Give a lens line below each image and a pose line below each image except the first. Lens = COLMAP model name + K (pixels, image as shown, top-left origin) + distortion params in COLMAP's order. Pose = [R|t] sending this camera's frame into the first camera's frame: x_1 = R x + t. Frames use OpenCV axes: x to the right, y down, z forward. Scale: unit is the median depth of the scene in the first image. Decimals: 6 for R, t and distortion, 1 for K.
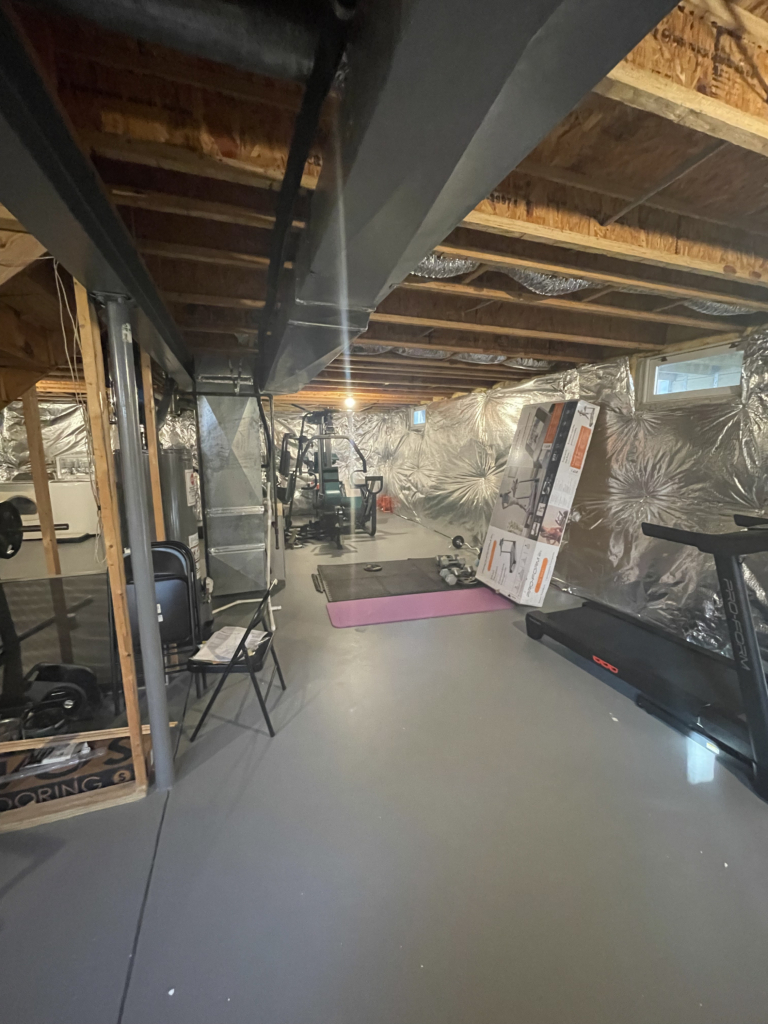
lens RADIAL K [[413.1, 0, 382.8], [0, 413.1, 513.7], [0, 0, 1]] dist [-0.000354, 0.000532]
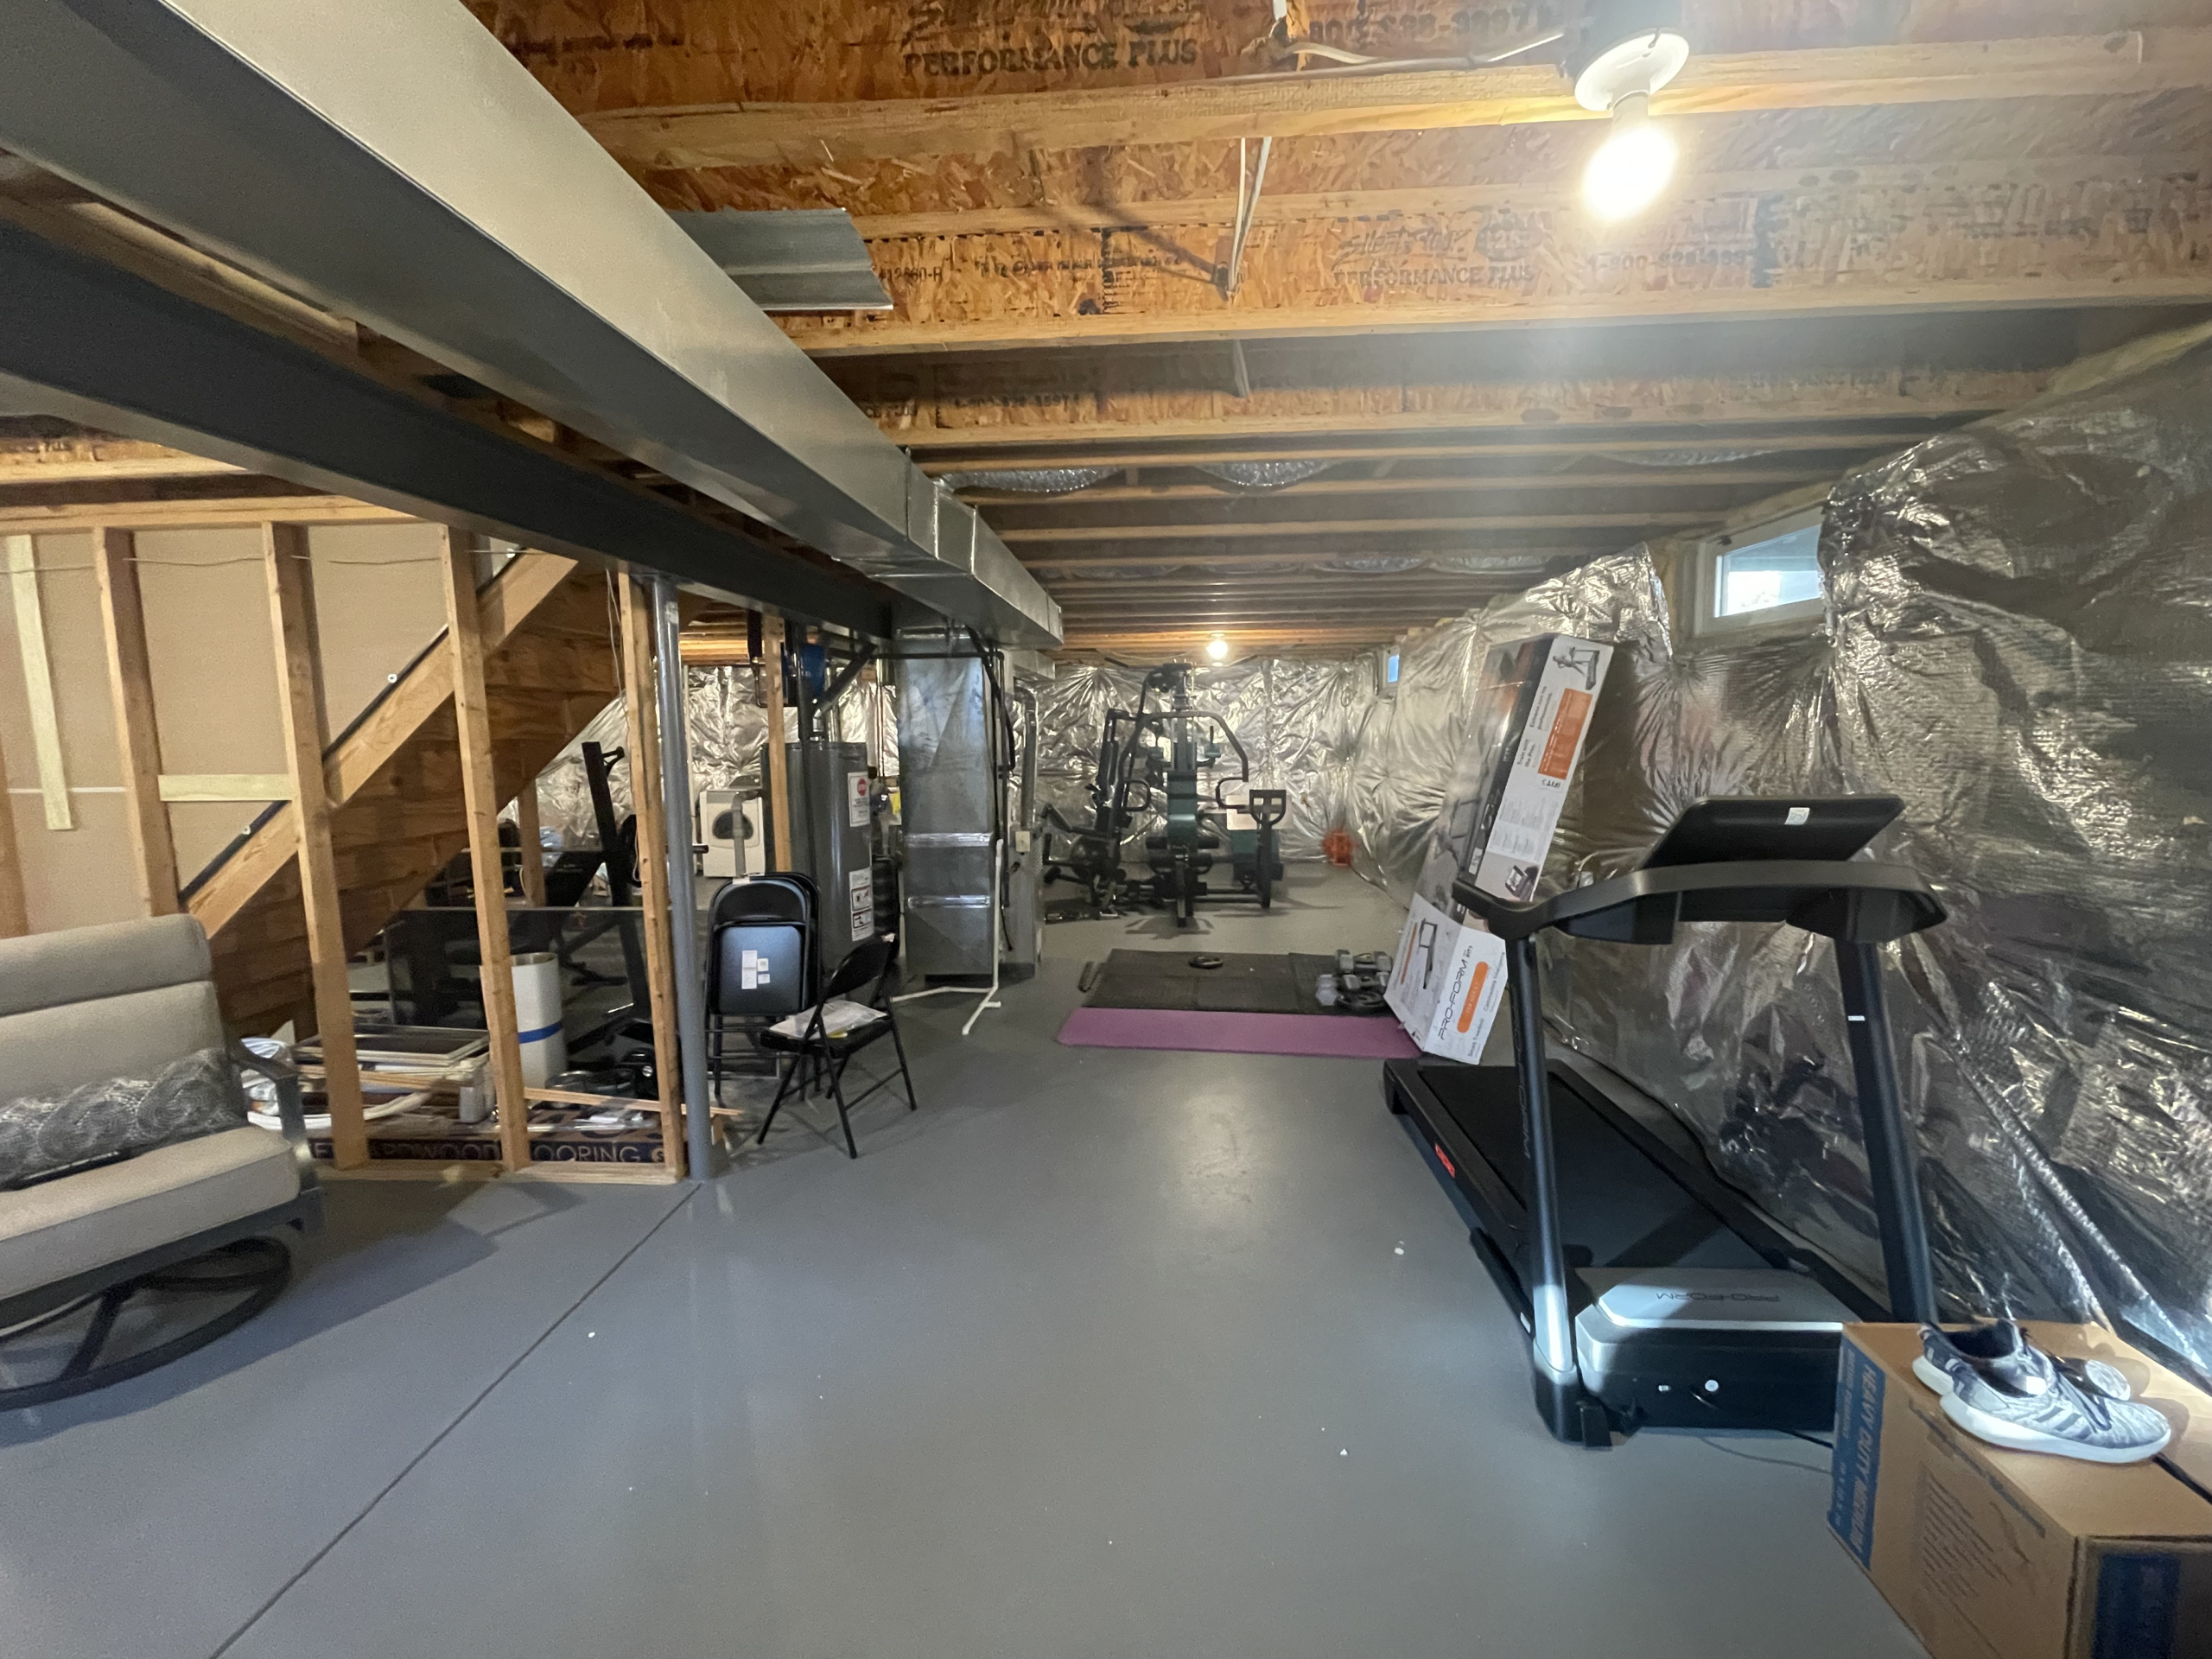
lens RADIAL K [[892.3, 0, 1108.6], [0, 892.3, 825.7], [0, 0, 1]] dist [-0.000354, 0.000532]
pose [[0.918740, 0.032574, -0.393518, 0.396811], [-0.052436, 0.997830, -0.039825, 0.012808], [0.391367, 0.057223, 0.918454, -0.134866]]
